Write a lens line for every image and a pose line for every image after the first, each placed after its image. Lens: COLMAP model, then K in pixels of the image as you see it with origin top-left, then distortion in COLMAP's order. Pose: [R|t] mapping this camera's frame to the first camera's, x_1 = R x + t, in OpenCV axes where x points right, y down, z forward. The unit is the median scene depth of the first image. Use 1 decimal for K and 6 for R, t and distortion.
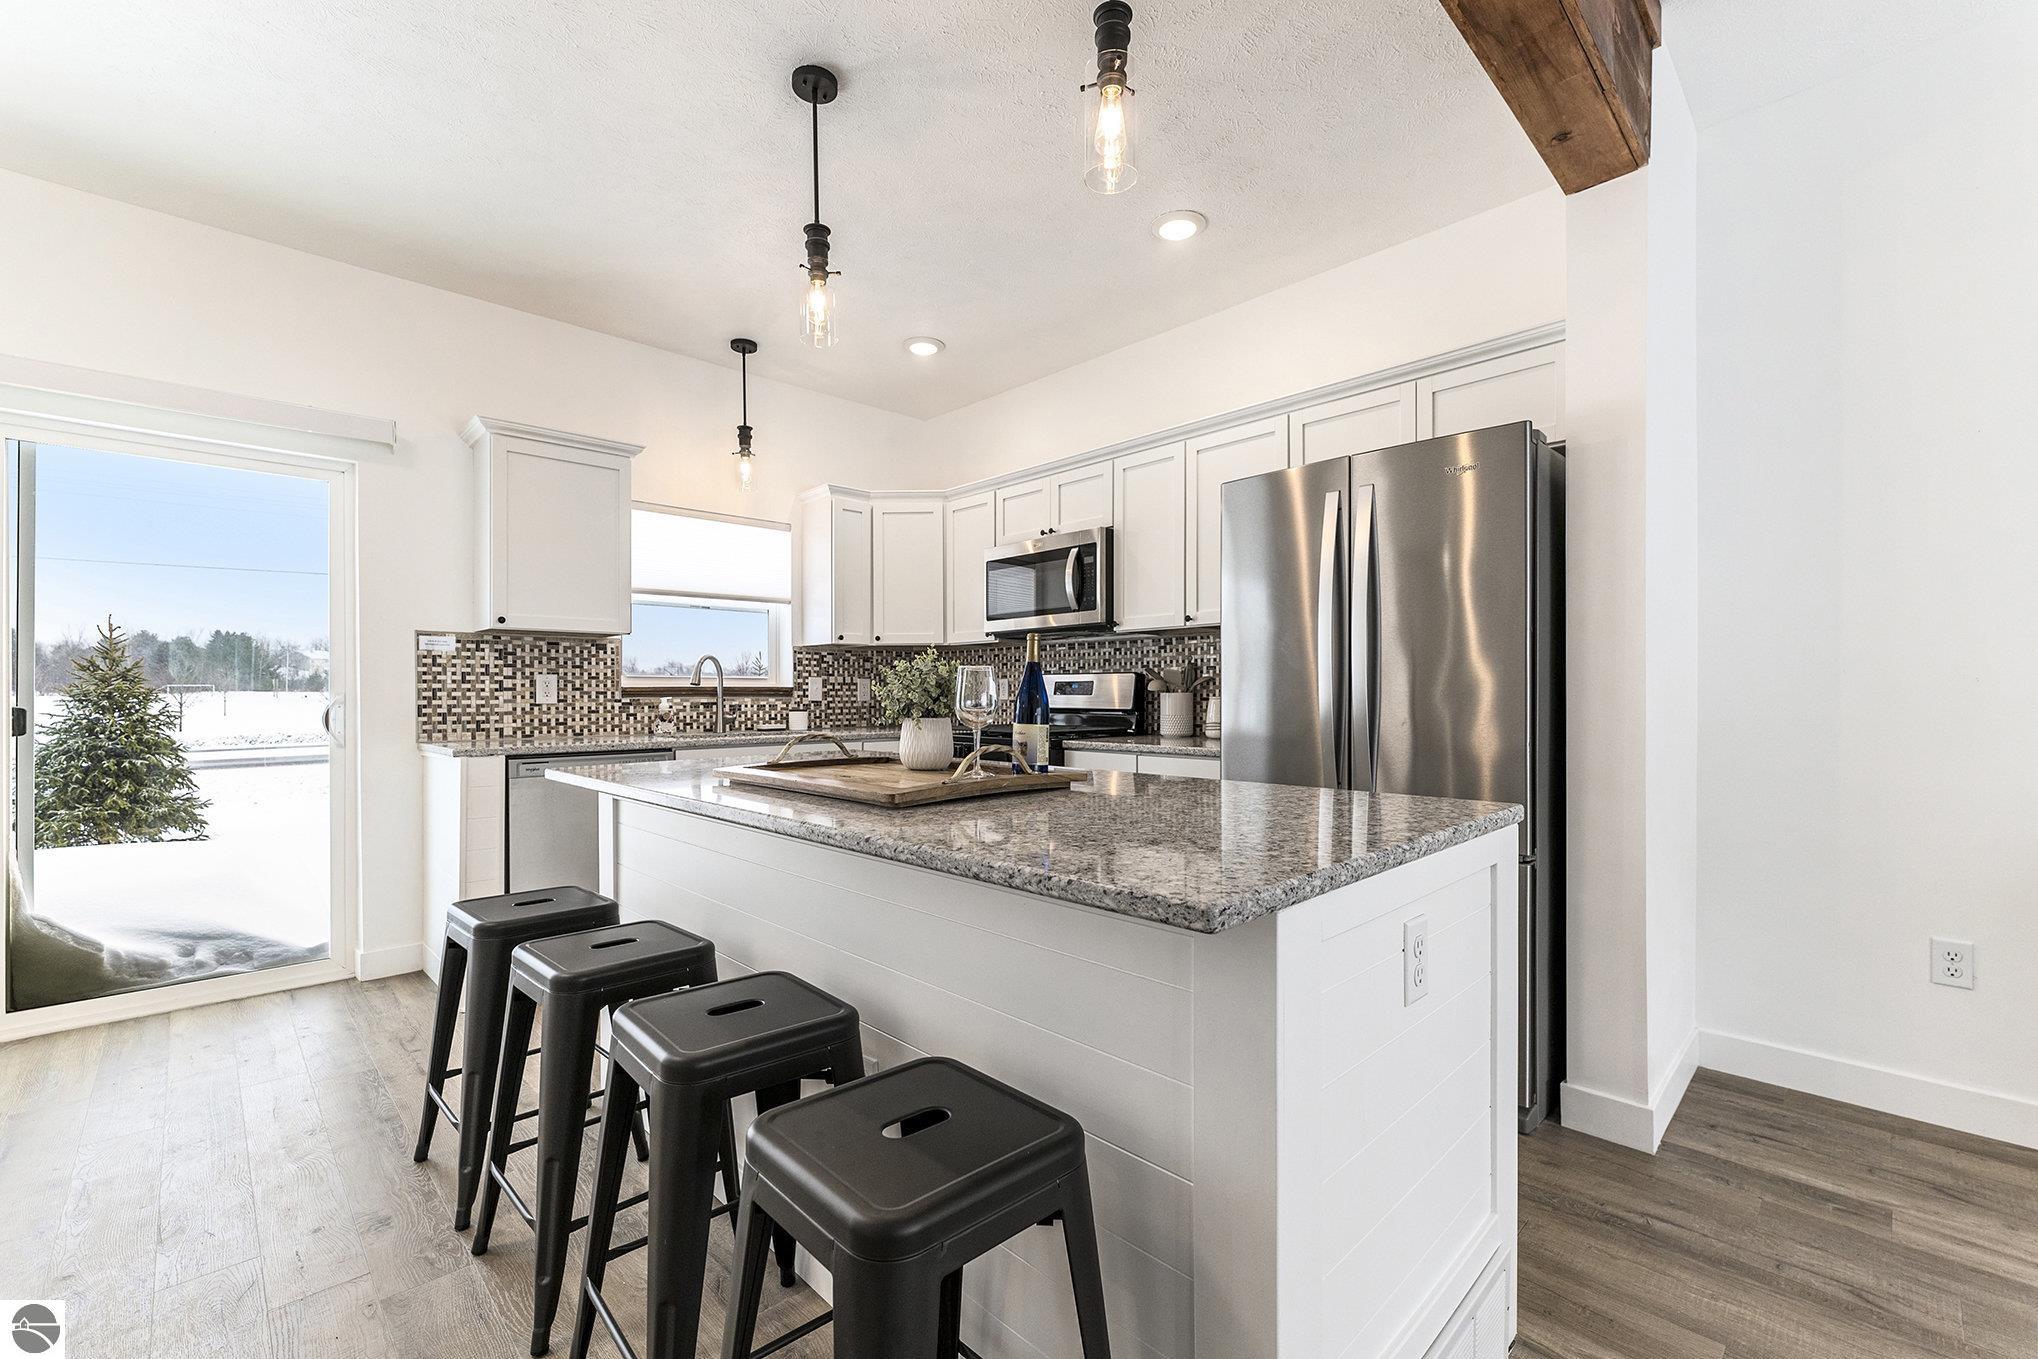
lens RADIAL K [[858.4, 0, 1025.9], [0, 858.4, 694.4], [0, 0, 1]] dist [0.007255, -0.000257]
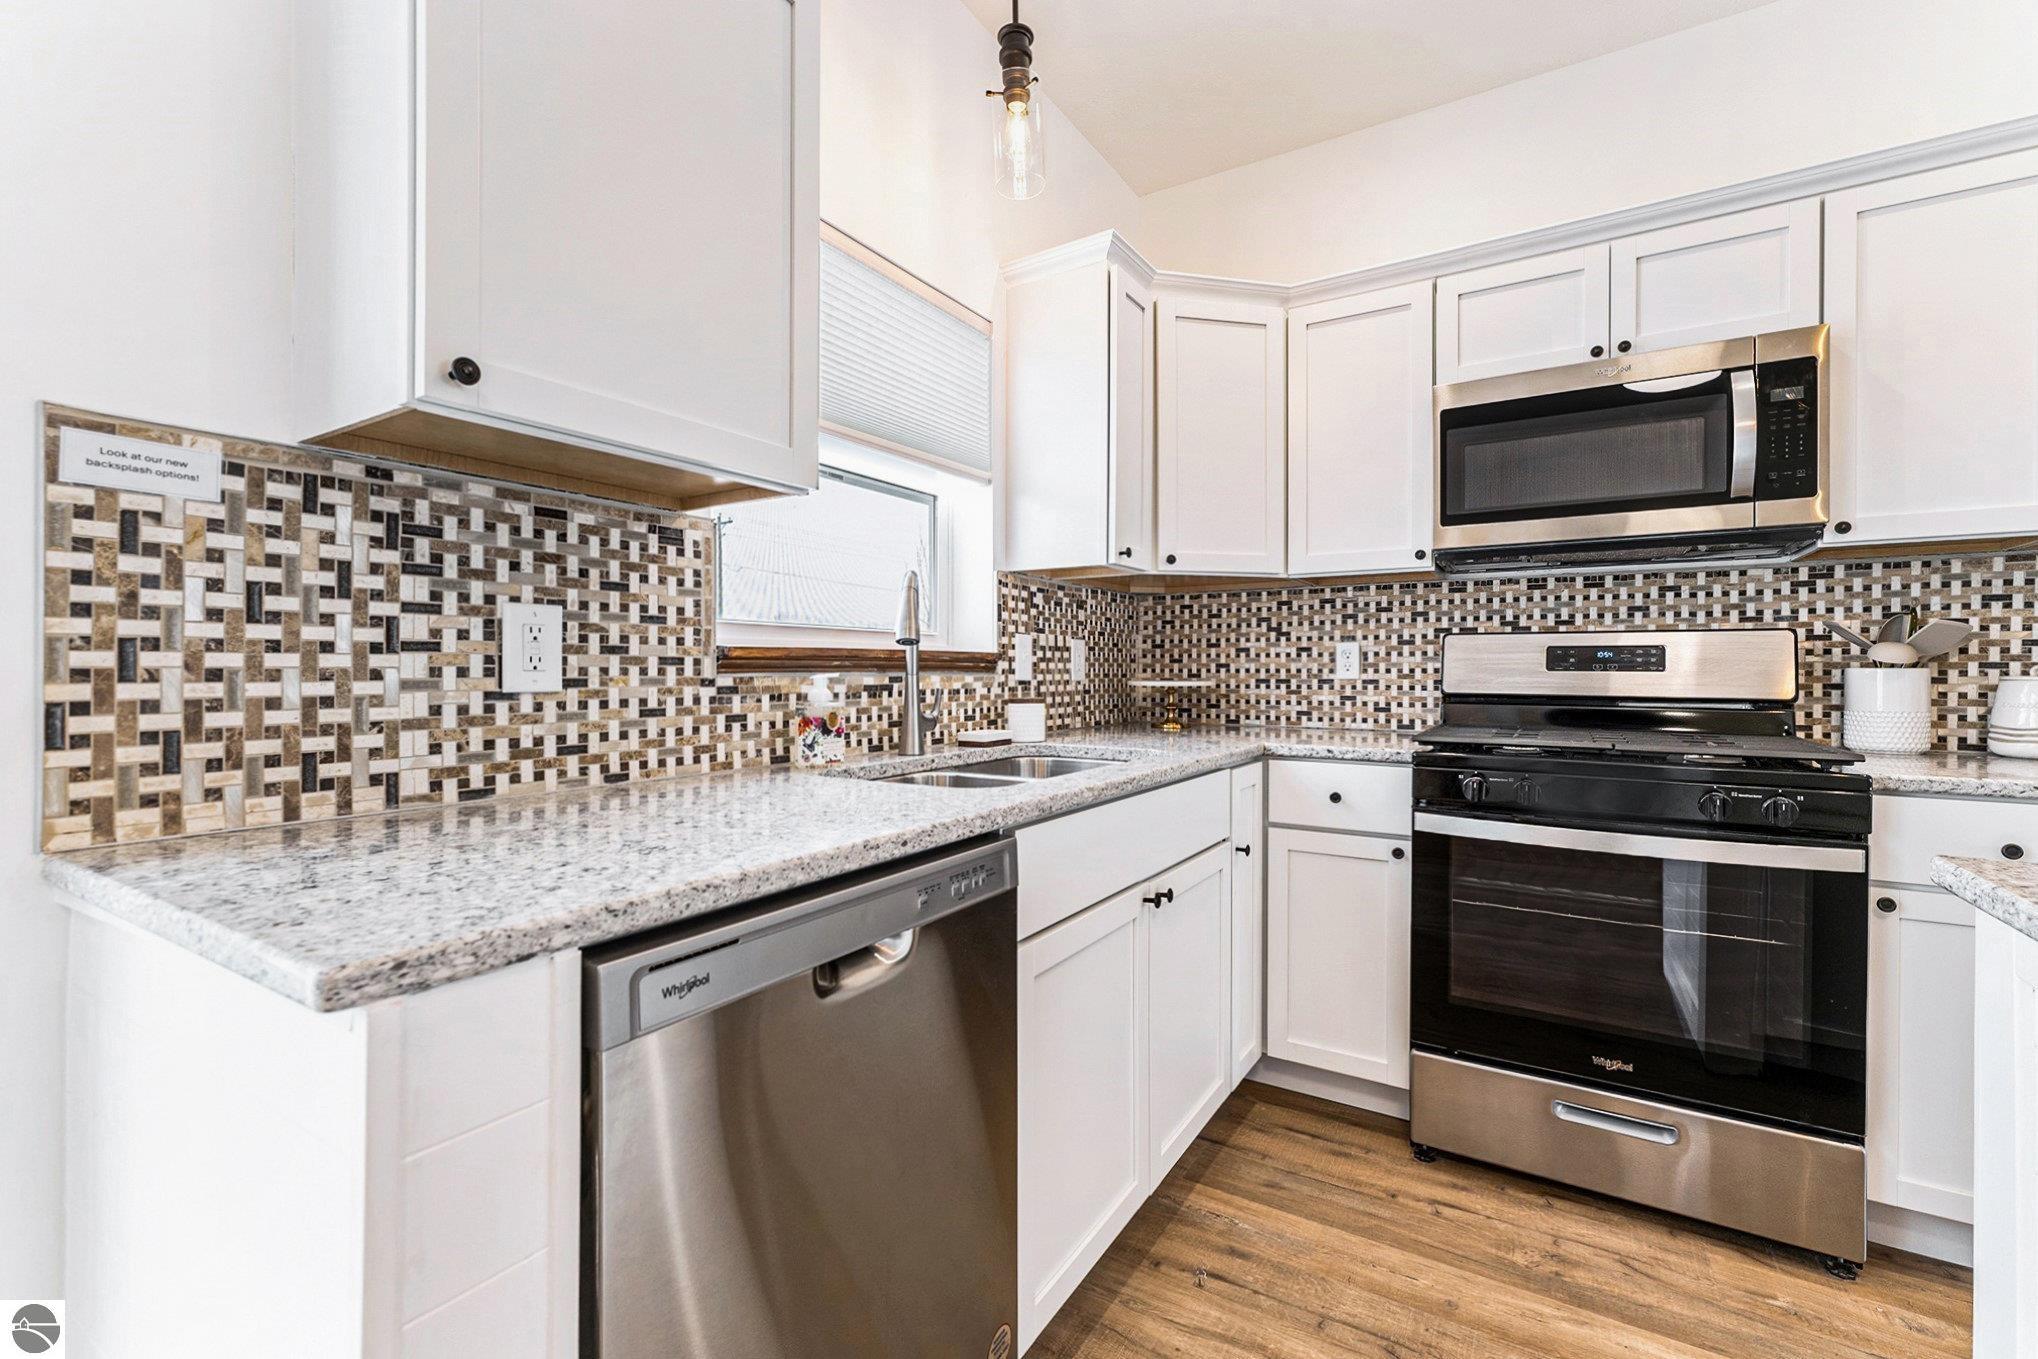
lens RADIAL K [[858.4, 0, 1038.0], [0, 858.4, 663.5], [0, 0, 1]] dist [0.007255, -0.000257]
pose [[0.967590, 0.006838, 0.252435, -0.438167], [-0.005154, 0.999960, -0.007333, 0.001257], [-0.252475, 0.005794, 0.967586, 0.610336]]
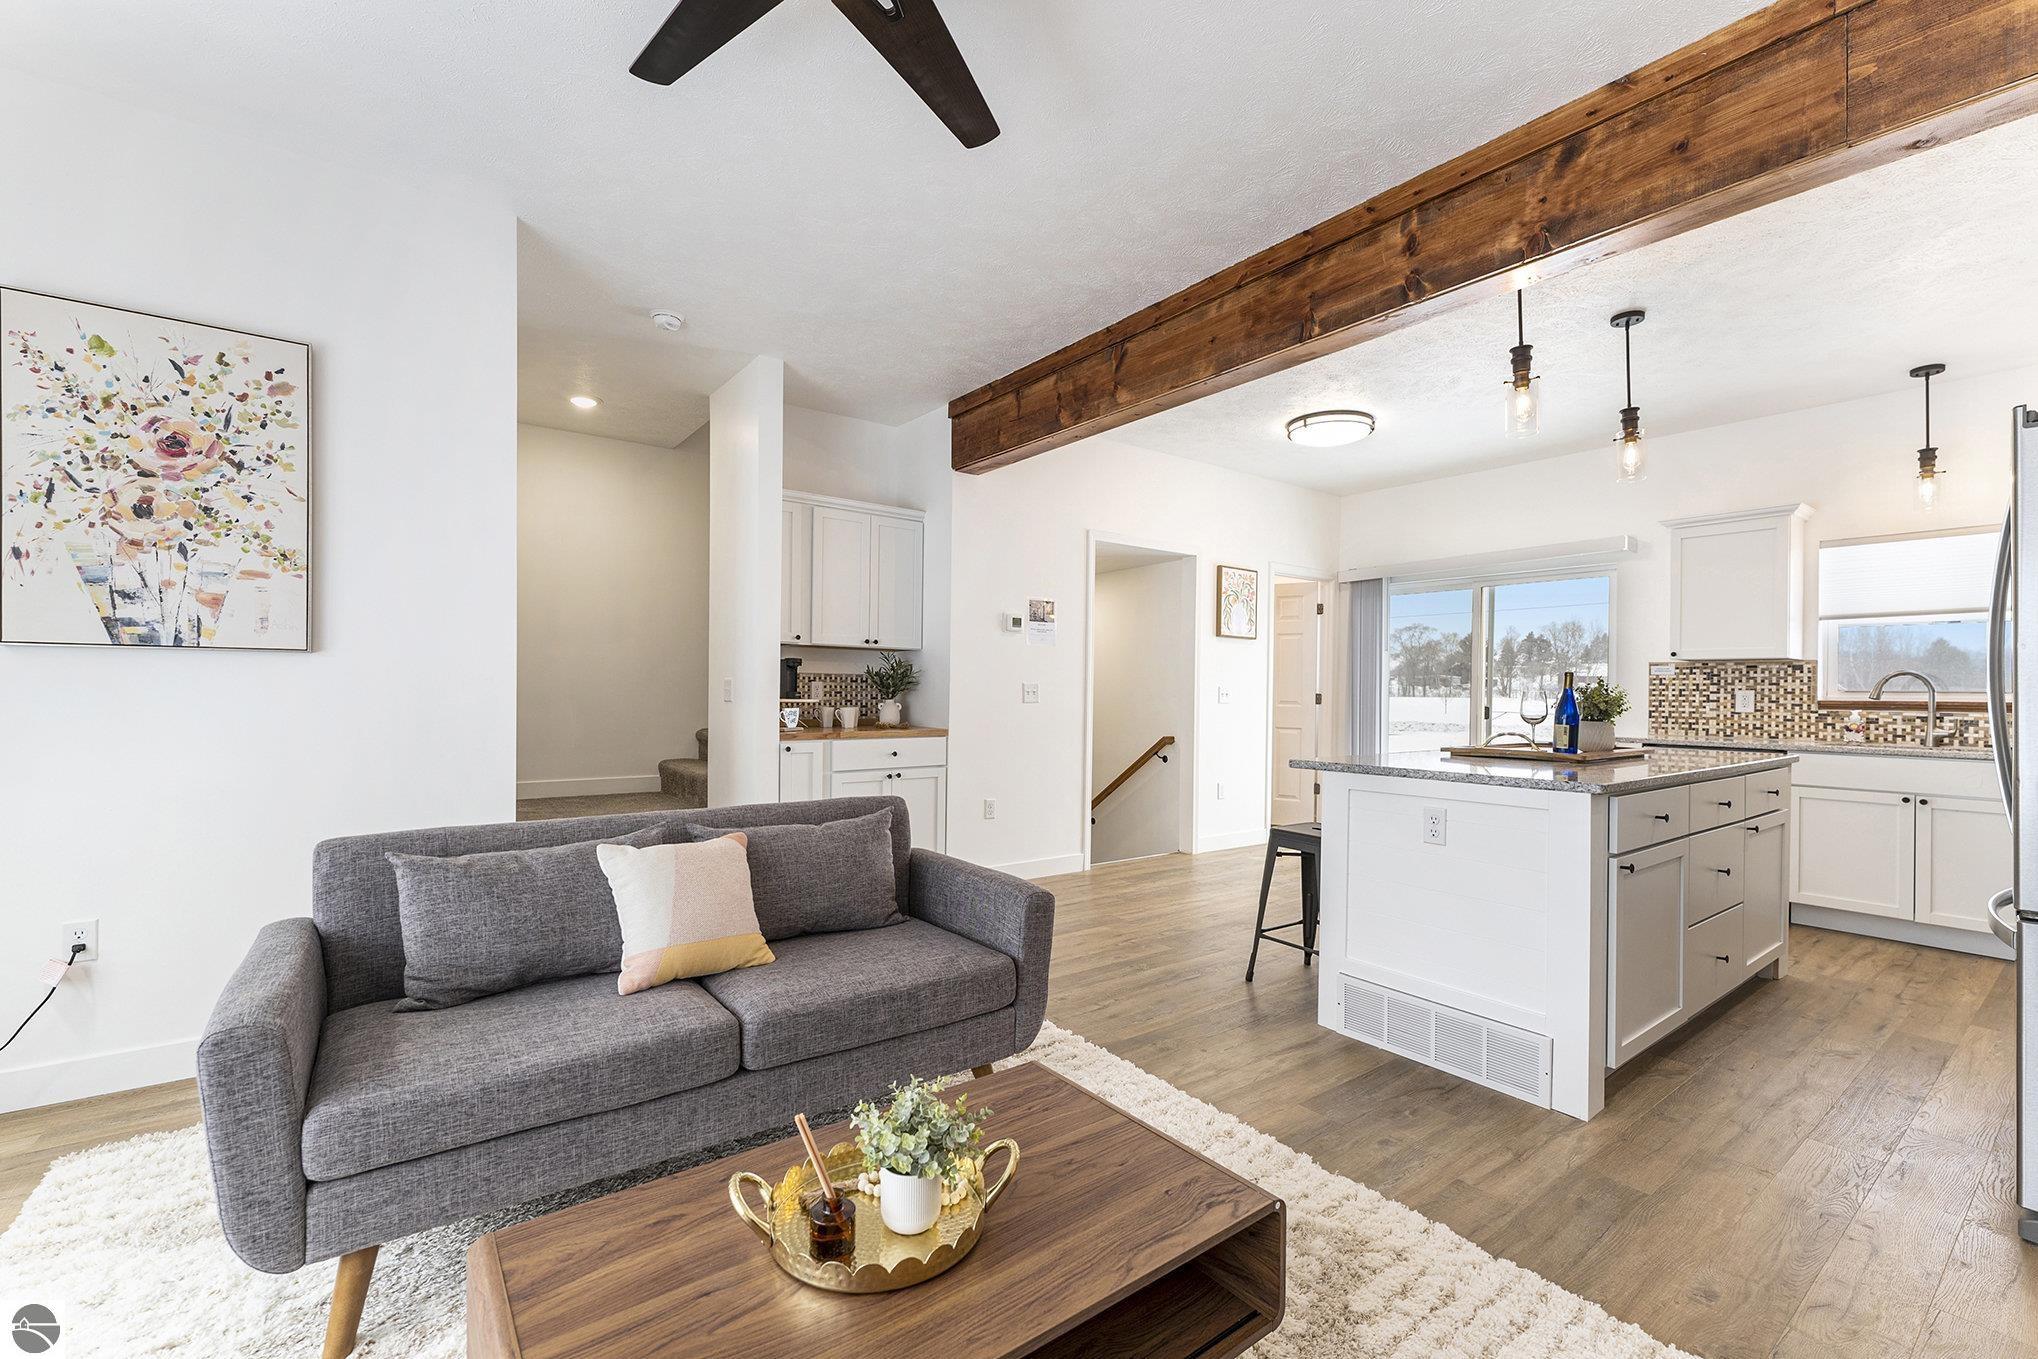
lens RADIAL K [[858.4, 0, 1003.3], [0, 858.4, 683.6], [0, 0, 1]] dist [0.007255, -0.000257]
pose [[-0.138440, -0.009681, -0.990323, 0.882129], [-0.015732, 0.999848, -0.007575, -0.005207], [0.990246, 0.014531, -0.138572, 0.054992]]
